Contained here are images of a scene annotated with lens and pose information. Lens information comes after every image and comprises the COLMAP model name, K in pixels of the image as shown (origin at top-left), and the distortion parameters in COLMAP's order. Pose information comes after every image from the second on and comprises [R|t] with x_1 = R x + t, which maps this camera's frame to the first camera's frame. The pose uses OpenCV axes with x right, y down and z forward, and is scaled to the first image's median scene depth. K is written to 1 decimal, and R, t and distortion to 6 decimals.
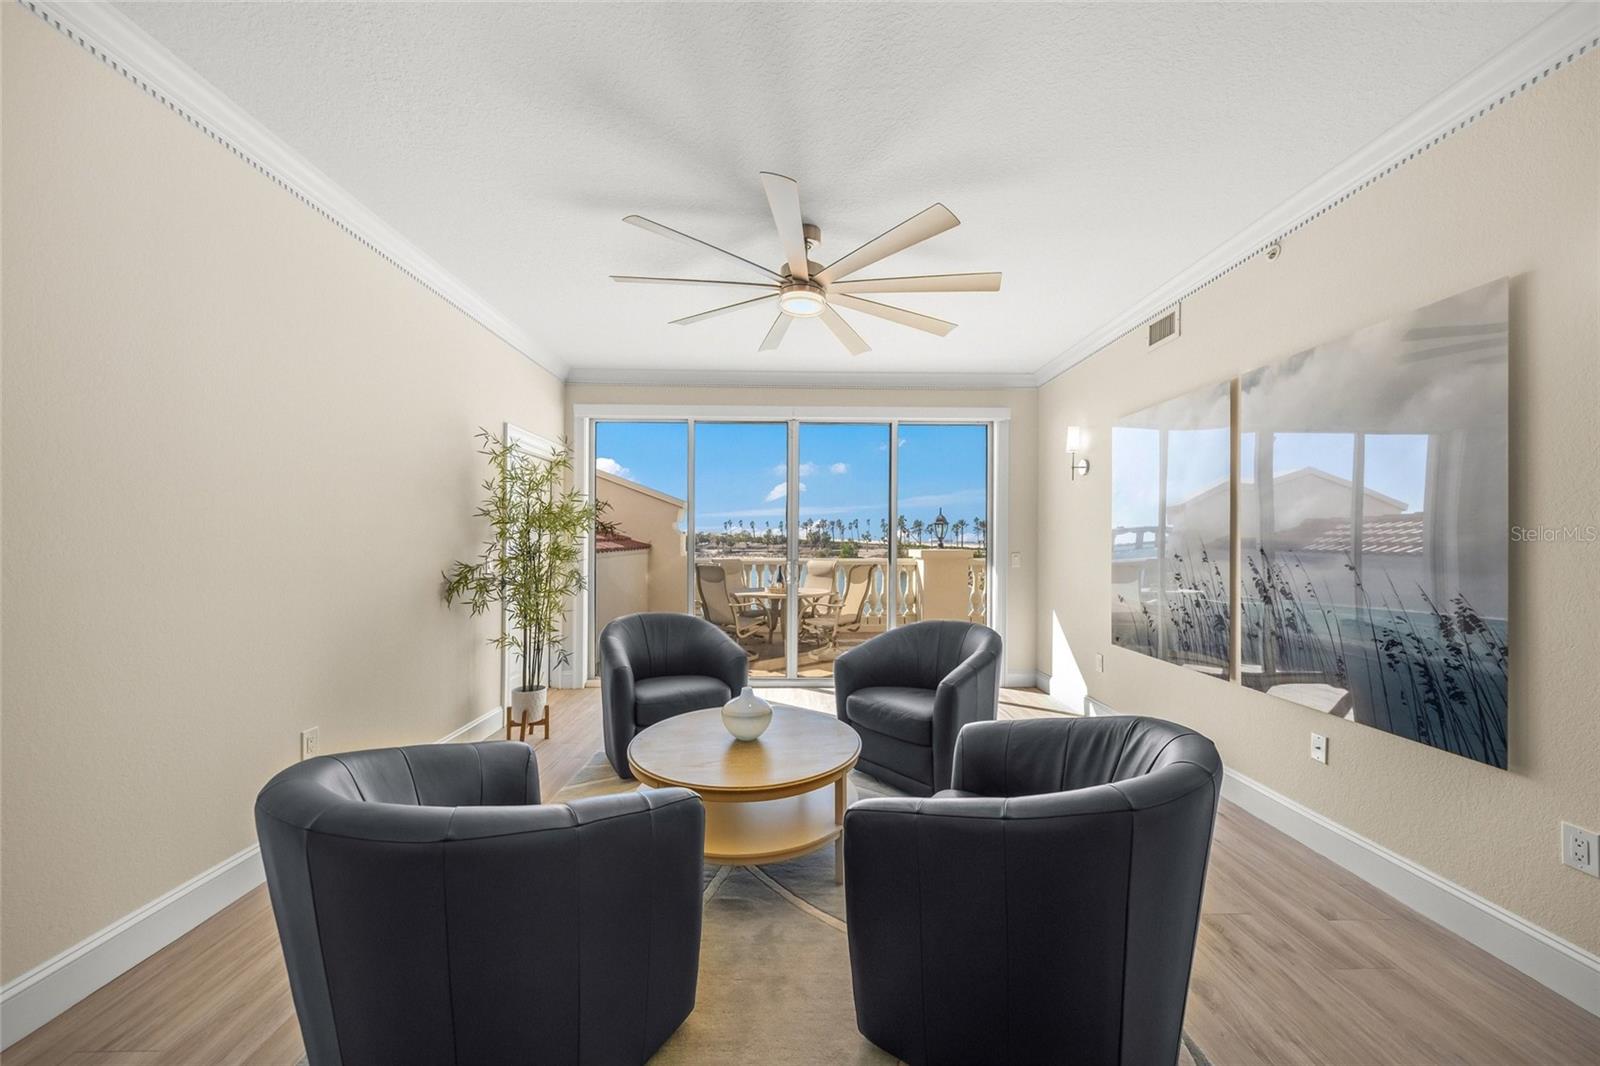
lens RADIAL K [[549.1, 0, 791.6], [0, 549.1, 534.5], [0, 0, 1]] dist [-0.006918, 0.001296]
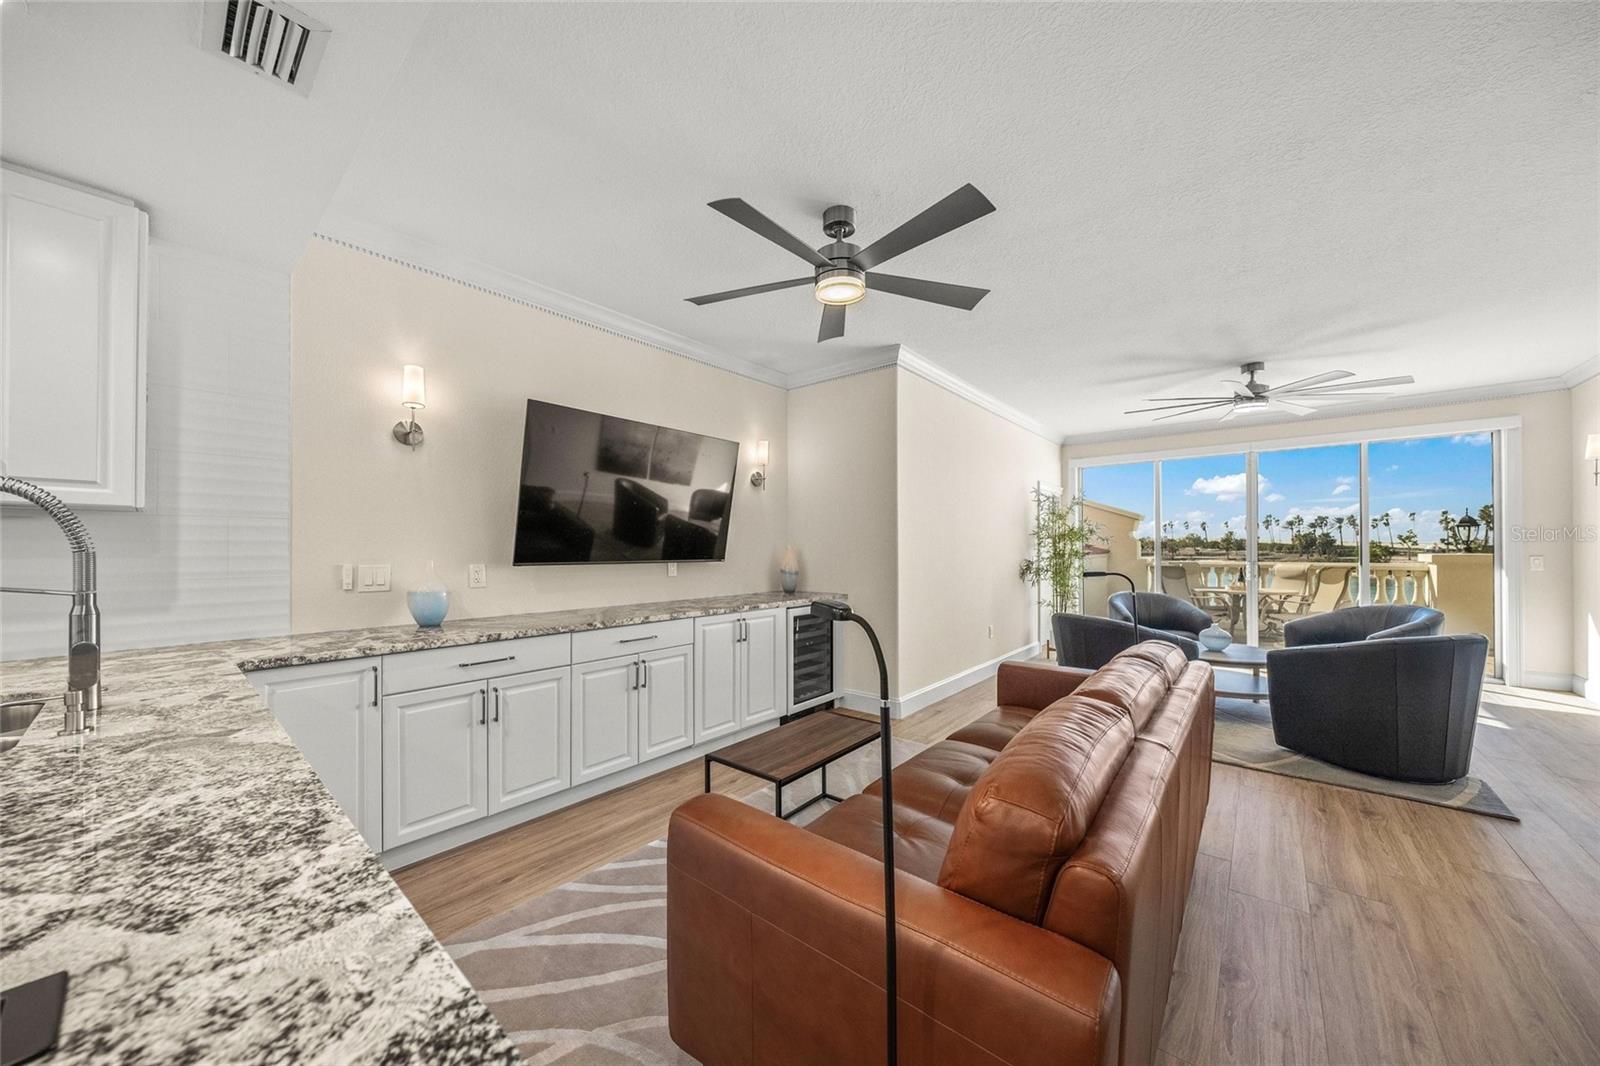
lens RADIAL K [[549.1, 0, 800.4], [0, 549.1, 547.5], [0, 0, 1]] dist [-0.006918, 0.001296]
pose [[0.760803, -0.008488, -0.648928, 0.022391], [0.016007, 0.999856, 0.005688, -0.007425], [0.648786, -0.014715, 0.760829, -0.517803]]
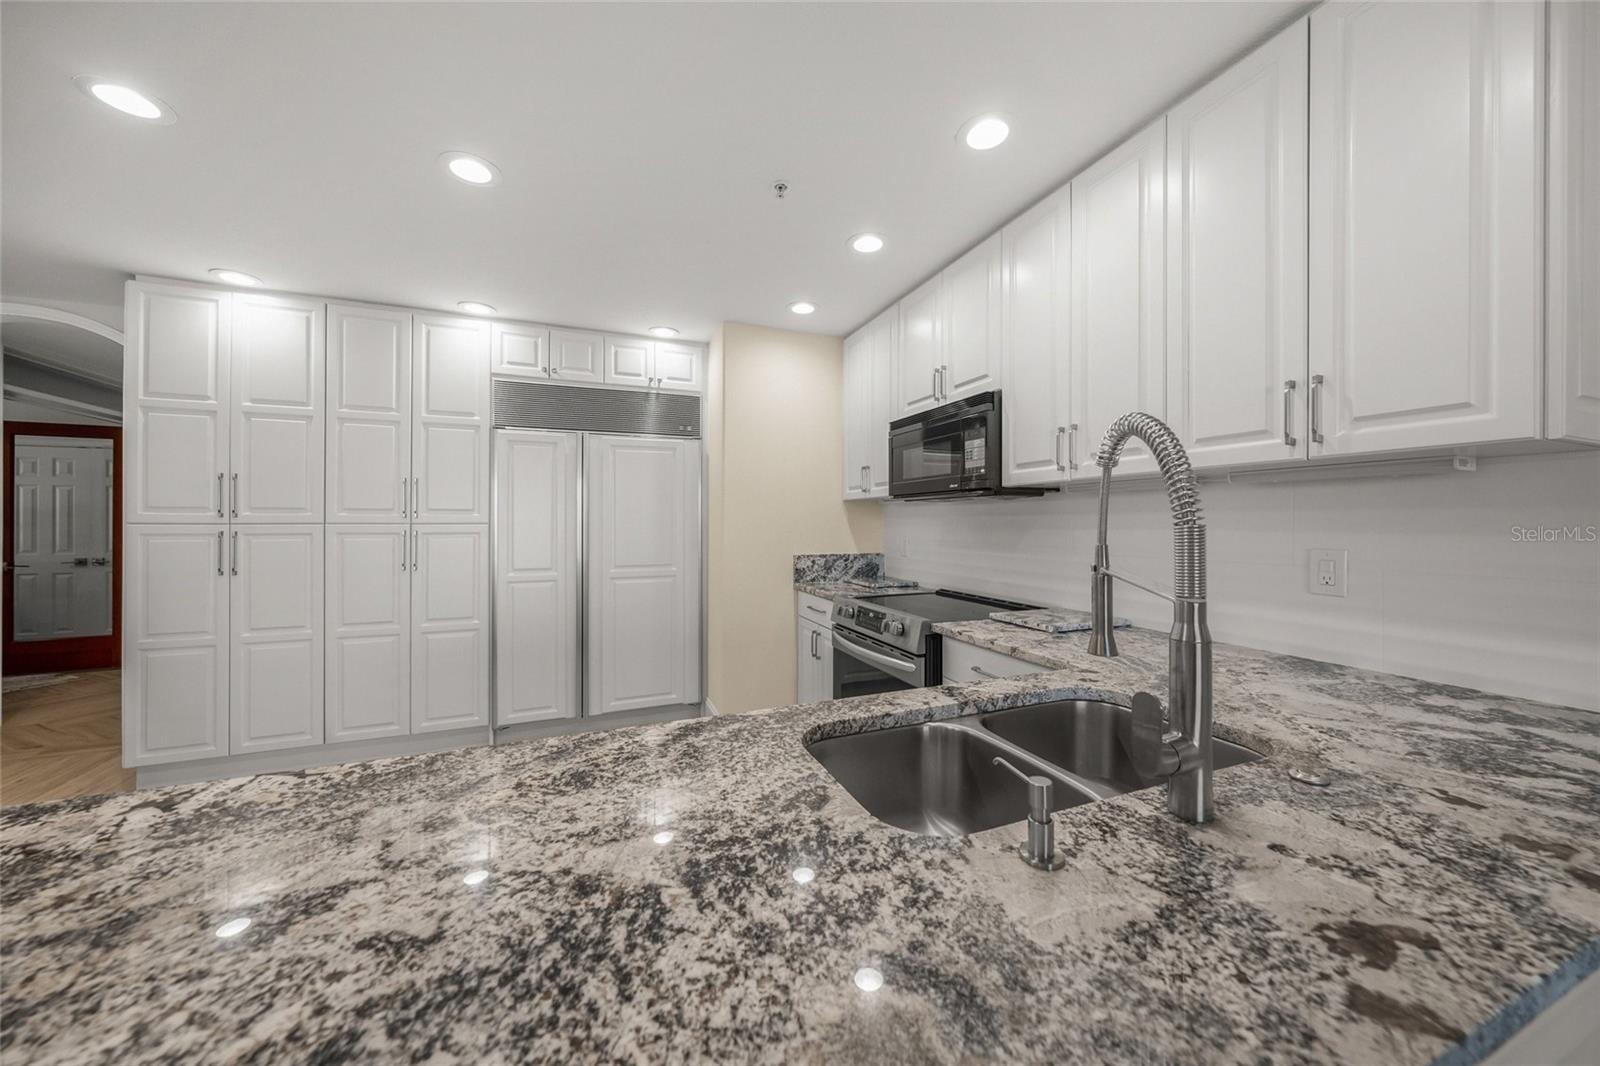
lens RADIAL K [[549.1, 0, 800.3], [0, 549.1, 524.0], [0, 0, 1]] dist [-0.006918, 0.001296]
pose [[-0.932749, -0.005078, -0.360492, -0.198995], [-0.000304, 0.999912, -0.013298, -0.008035], [0.360527, -0.012294, -0.932668, -0.460651]]
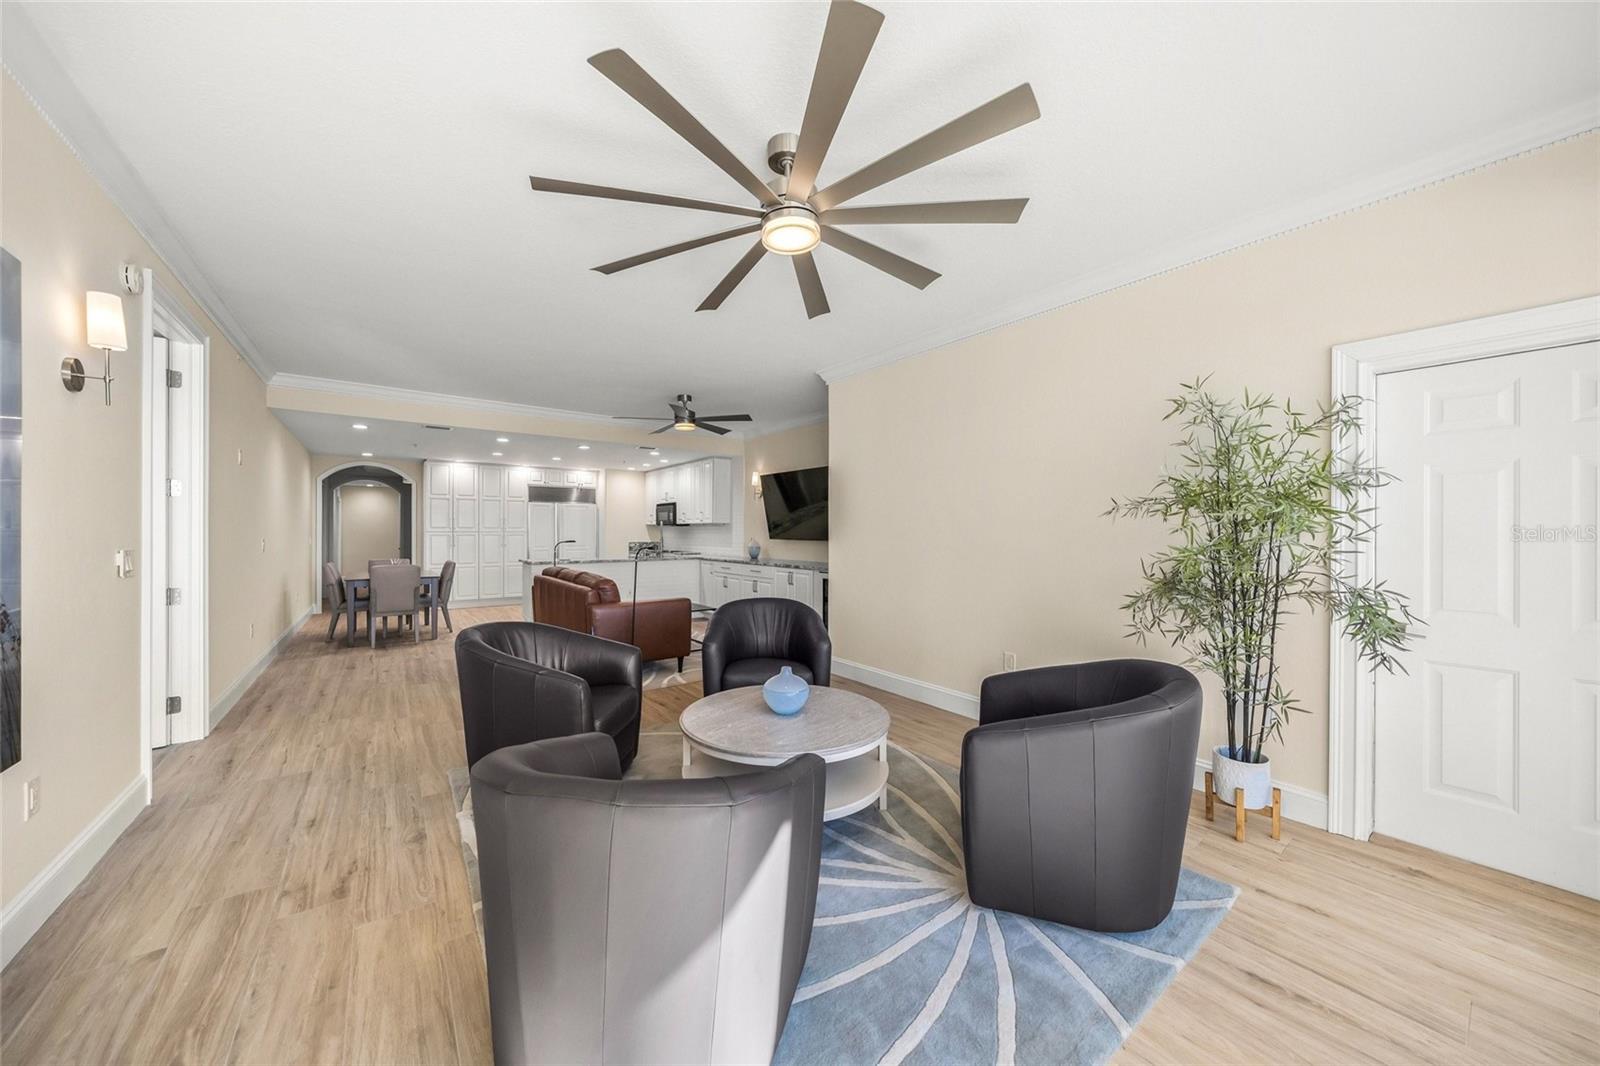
lens RADIAL K [[549.1, 0, 798.9], [0, 549.1, 532.9], [0, 0, 1]] dist [-0.006918, 0.001296]
pose [[-0.800153, -0.000284, -0.599796, 0.196205], [0.010264, 0.999847, -0.014165, 0.013250], [0.599708, -0.017491, -0.800028, 0.670838]]
